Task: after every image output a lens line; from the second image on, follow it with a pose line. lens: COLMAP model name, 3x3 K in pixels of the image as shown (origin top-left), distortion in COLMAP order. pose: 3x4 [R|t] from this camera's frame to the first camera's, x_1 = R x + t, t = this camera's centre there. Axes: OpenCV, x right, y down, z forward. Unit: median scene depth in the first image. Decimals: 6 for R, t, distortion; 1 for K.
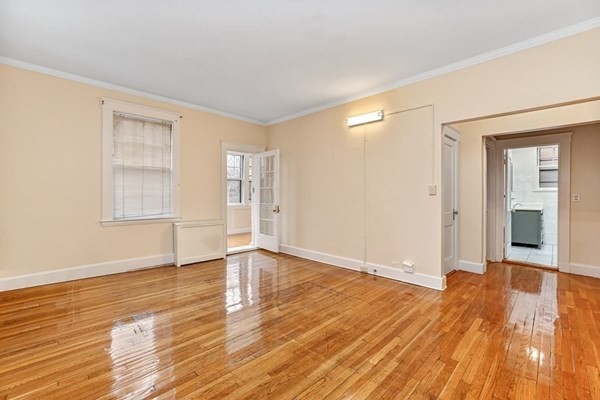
lens RADIAL K [[254.8, 0, 300.0], [0, 254.8, 200.0], [0, 0, 1]] dist [-0.027189, 0.000124]
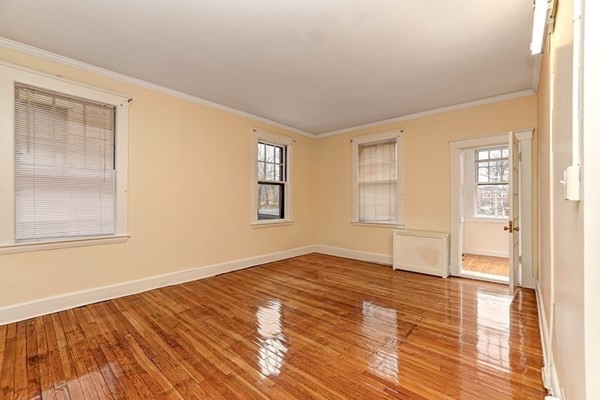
lens RADIAL K [[259.7, 0, 300.0], [0, 259.7, 200.0], [0, 0, 1]] dist [-0.002740, -0.000029]
pose [[0.064824, -0.014185, -0.997796, 0.682302], [-0.021315, 0.999651, -0.015596, -0.011293], [0.997669, 0.022279, 0.064499, 0.572121]]
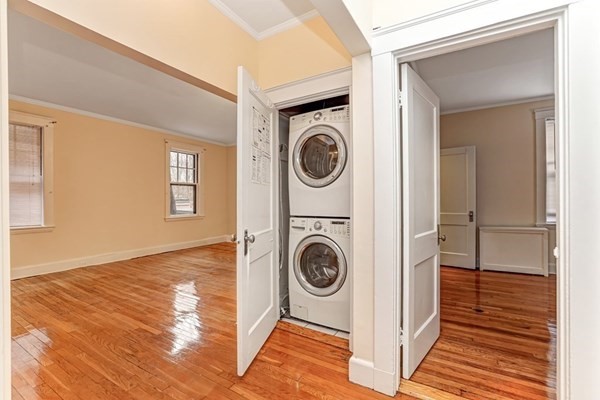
lens RADIAL K [[275.7, 0, 300.0], [0, 275.7, 200.0], [0, 0, 1]] dist [-0.001813, 0.000023]
pose [[0.235904, -0.004419, -0.971766, 1.199389], [-0.016821, 0.999821, -0.008630, -0.016467], [0.971631, 0.018382, 0.235787, 0.815108]]
